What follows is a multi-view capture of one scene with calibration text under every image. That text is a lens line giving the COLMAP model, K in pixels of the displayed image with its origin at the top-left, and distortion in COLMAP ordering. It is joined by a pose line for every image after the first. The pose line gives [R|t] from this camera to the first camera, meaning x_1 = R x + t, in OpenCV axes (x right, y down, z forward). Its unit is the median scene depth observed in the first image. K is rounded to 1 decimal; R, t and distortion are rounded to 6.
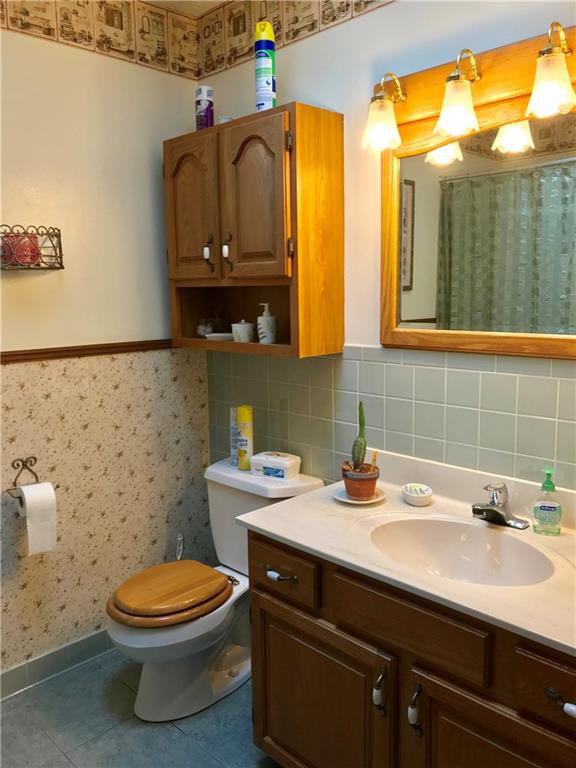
lens RADIAL K [[632.3, 0, 289.3], [0, 632.3, 382.9], [0, 0, 1]] dist [0.023757, -0.046809]
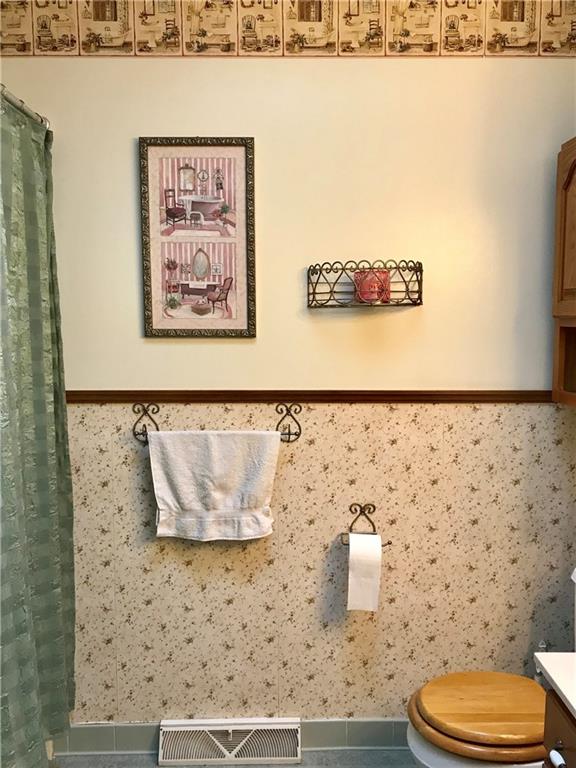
lens RADIAL K [[670.3, 0, 315.6], [0, 670.3, 394.1], [0, 0, 1]] dist [0.036139, -0.051281]
pose [[0.708036, 0.079980, -0.701632, 0.220577], [-0.112310, 0.993673, -0.000065, -0.036285], [0.697188, 0.078846, 0.712539, 0.220769]]
